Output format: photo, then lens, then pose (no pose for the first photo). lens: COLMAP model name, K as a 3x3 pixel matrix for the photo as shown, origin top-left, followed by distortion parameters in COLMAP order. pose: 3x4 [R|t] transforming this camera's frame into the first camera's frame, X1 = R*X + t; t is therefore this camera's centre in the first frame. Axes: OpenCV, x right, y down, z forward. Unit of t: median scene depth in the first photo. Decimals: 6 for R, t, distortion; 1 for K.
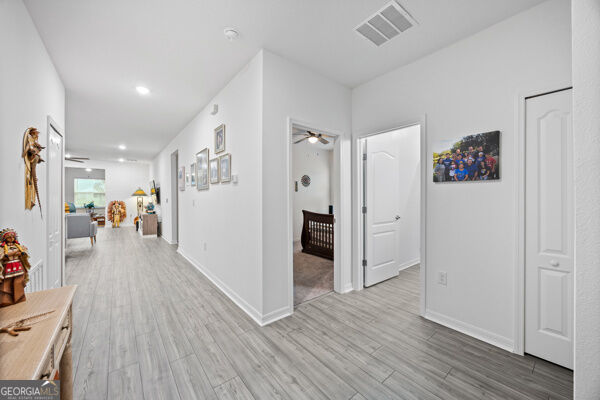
lens RADIAL K [[229.4, 0, 302.8], [0, 229.4, 195.5], [0, 0, 1]] dist [-0.002653, -0.000126]
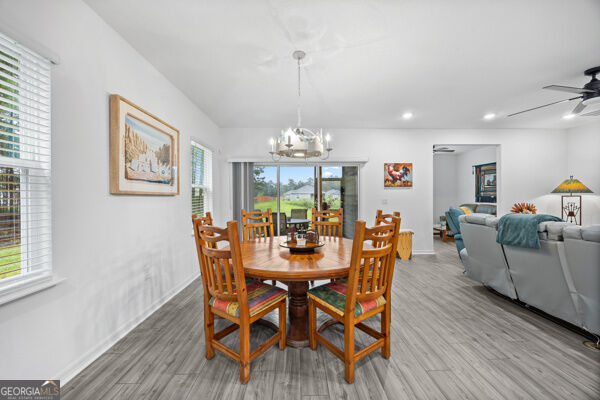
lens RADIAL K [[229.4, 0, 302.8], [0, 229.4, 195.5], [0, 0, 1]] dist [-0.002653, -0.000126]
pose [[0.795629, -0.010070, -0.605700, -3.279596], [0.007953, 0.999949, -0.006178, 0.018783], [0.605732, 0.000099, 0.795669, 1.069334]]
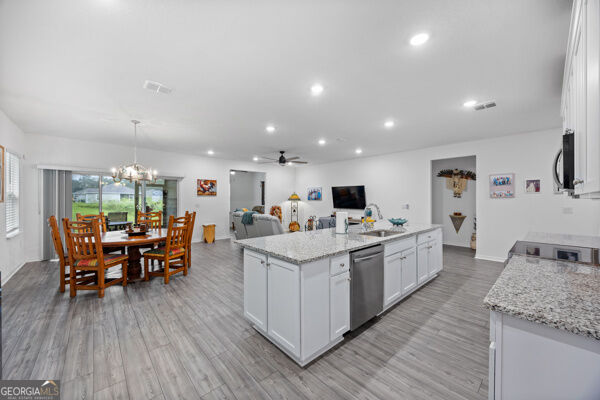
lens RADIAL K [[226.3, 0, 302.3], [0, 226.3, 200.0], [0, 0, 1]] dist [-0.001700, -0.000063]
pose [[0.997781, 0.004252, 0.066447, -2.803037], [-0.004710, 0.999966, 0.006747, -0.026085], [-0.066416, -0.007045, 0.997767, 0.168326]]
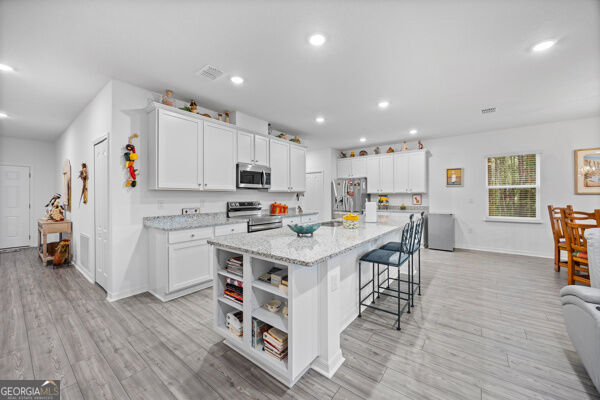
lens RADIAL K [[229.4, 0, 302.8], [0, 229.4, 195.5], [0, 0, 1]] dist [-0.002653, -0.000126]
pose [[-0.971897, 0.005340, -0.235344, -1.859816], [0.006936, 0.999958, -0.005952, 0.010829], [0.235302, -0.007417, -0.971894, 2.454445]]
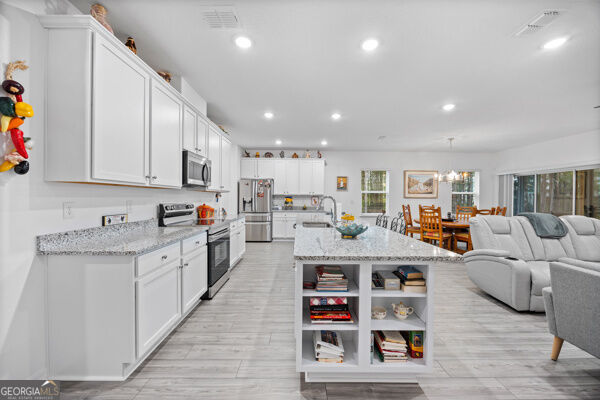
lens RADIAL K [[228.2, 0, 301.2], [0, 228.2, 198.3], [0, 0, 1]] dist [-0.002268, -0.000162]
pose [[-0.616556, -0.000576, -0.787311, -1.298516], [-0.003512, 0.999992, 0.002019, 0.010654], [0.787303, 0.004010, -0.616553, 2.001545]]
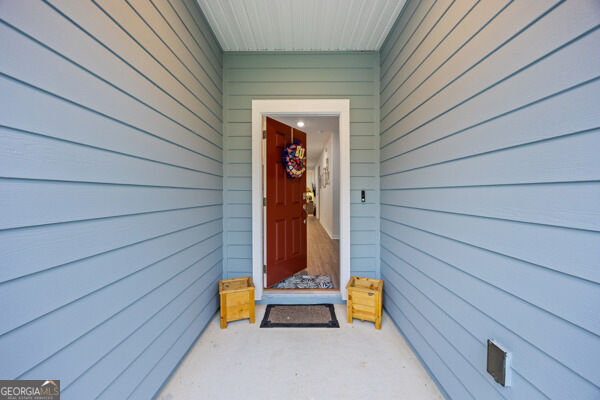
lens RADIAL K [[228.2, 0, 301.2], [0, 228.2, 198.3], [0, 0, 1]] dist [-0.002268, -0.000162]
pose [[0.773828, 0.003535, -0.633386, 0.980457], [0.005067, 0.999918, 0.011771, 0.063675], [0.633375, -0.012318, 0.773747, -1.005108]]
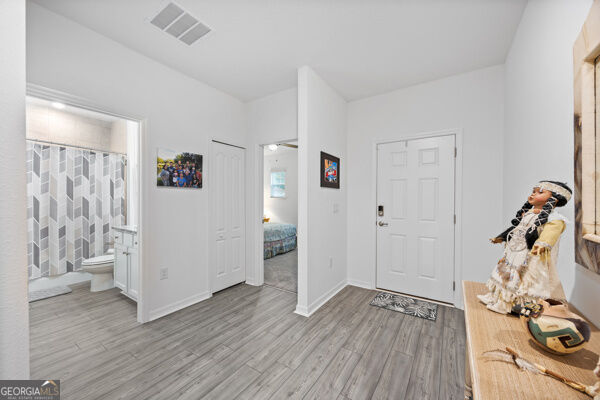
lens RADIAL K [[230.1, 0, 300.0], [0, 230.1, 200.0], [0, 0, 1]] dist [0.000348, -0.000023]
pose [[-0.300087, 0.004028, 0.953903, -0.560583], [-0.005255, 0.999969, -0.005876, 0.008521], [-0.953897, -0.006776, -0.300057, 0.620125]]
